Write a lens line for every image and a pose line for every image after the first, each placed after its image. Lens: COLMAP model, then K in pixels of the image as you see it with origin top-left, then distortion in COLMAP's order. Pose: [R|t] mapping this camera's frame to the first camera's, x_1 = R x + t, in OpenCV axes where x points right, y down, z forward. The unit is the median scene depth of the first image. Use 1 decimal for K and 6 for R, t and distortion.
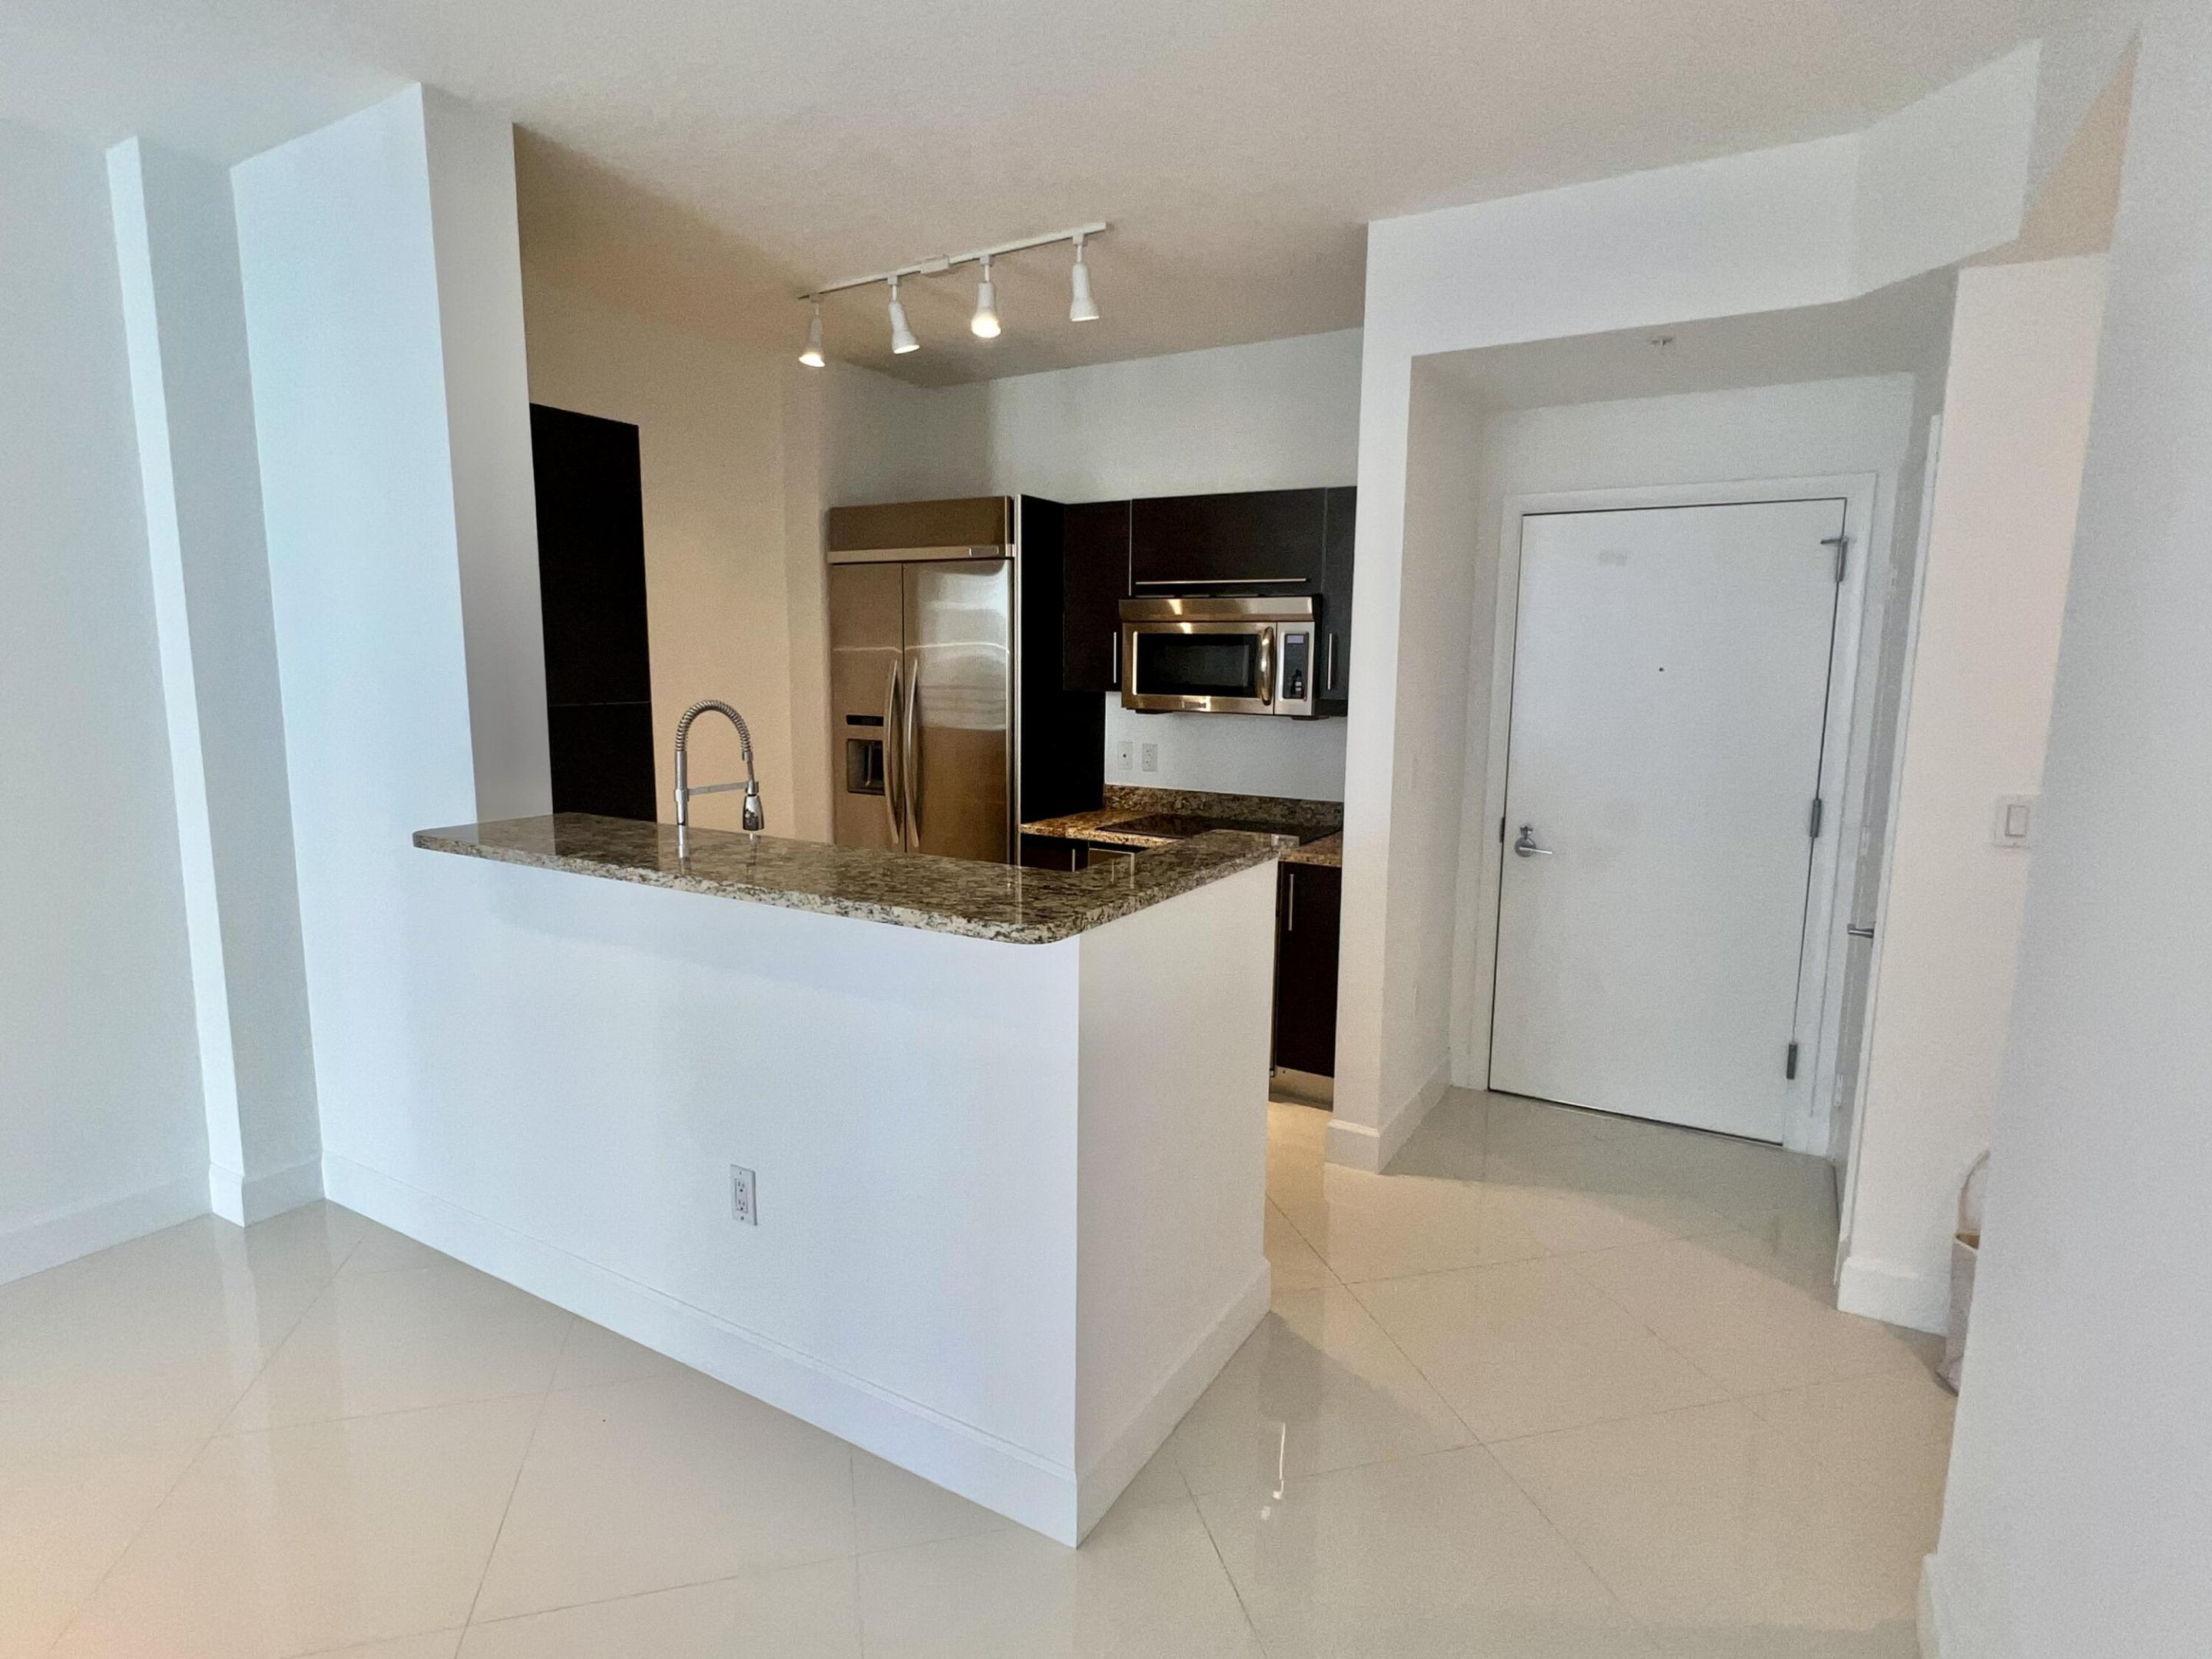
lens RADIAL K [[1152.5, 0, 1094.9], [0, 1152.5, 824.7], [0, 0, 1]] dist [0.004896, -0.000231]
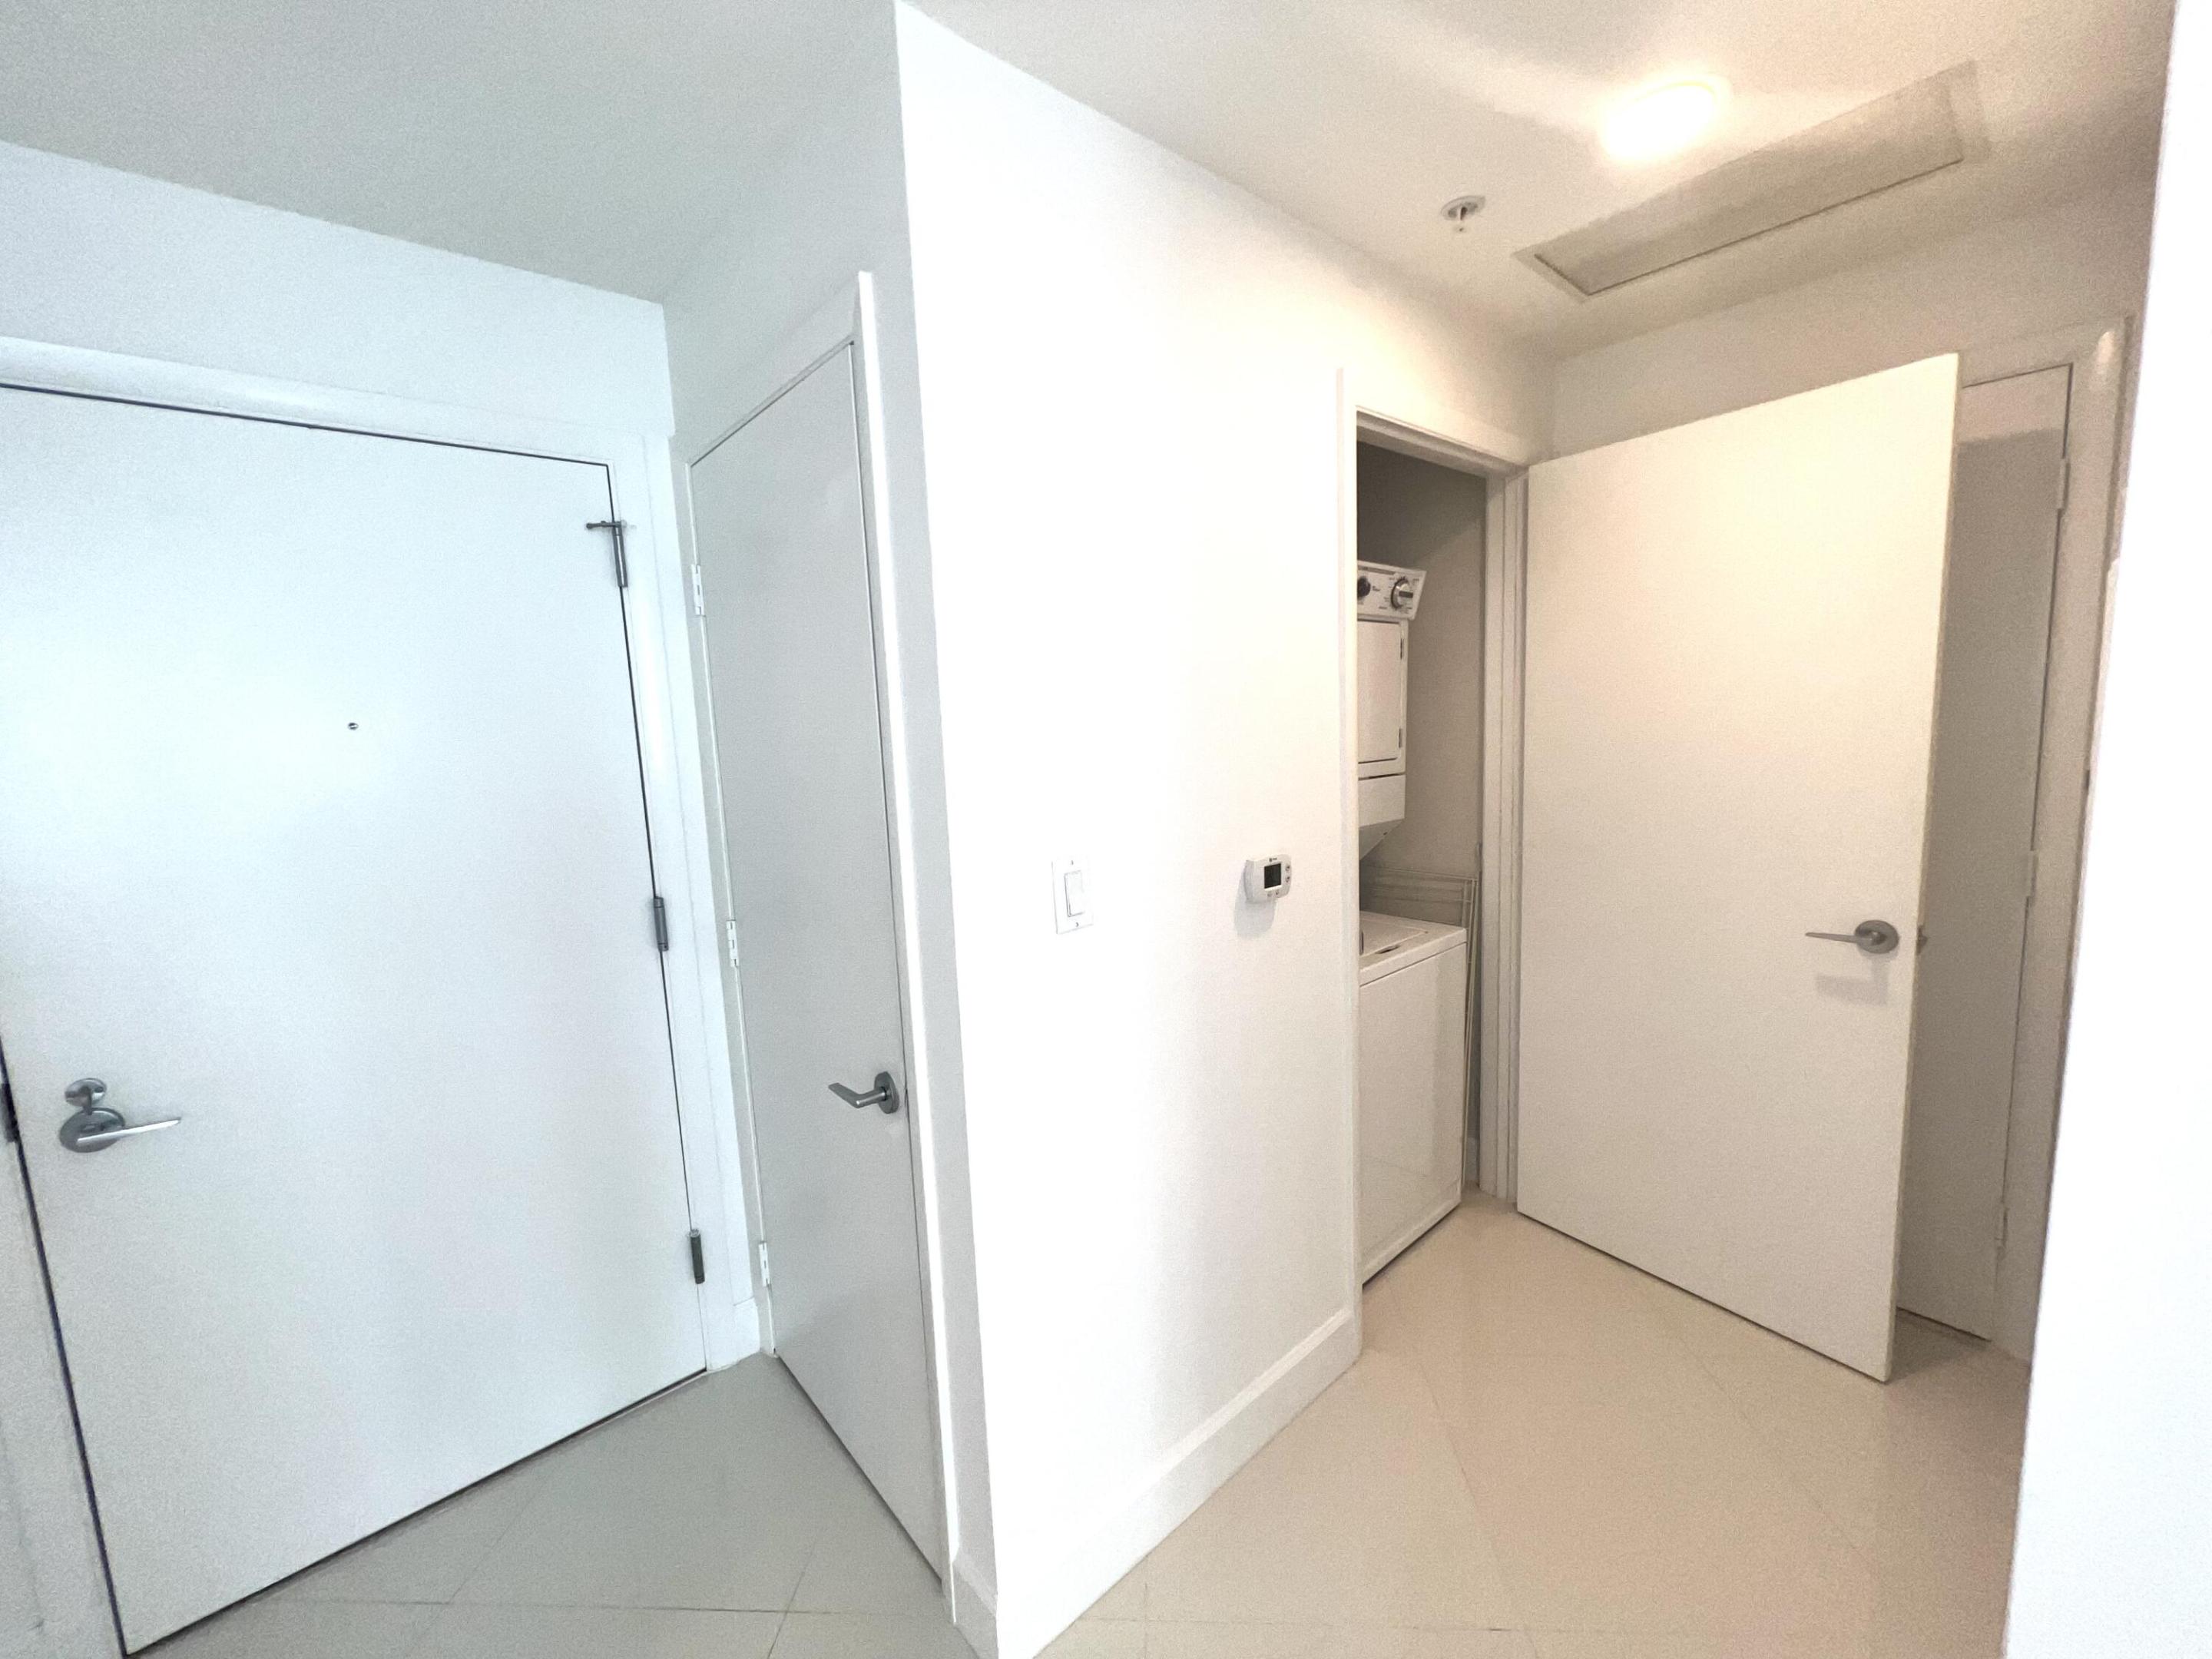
lens RADIAL K [[879.6, 0, 1102.6], [0, 879.6, 824.8], [0, 0, 1]] dist [-0.003199, 0.001673]
pose [[0.312927, -0.139369, 0.939496, 0.205559], [0.184500, 0.979252, 0.083813, -0.058194], [-0.931685, 0.147110, 0.332149, 0.540350]]
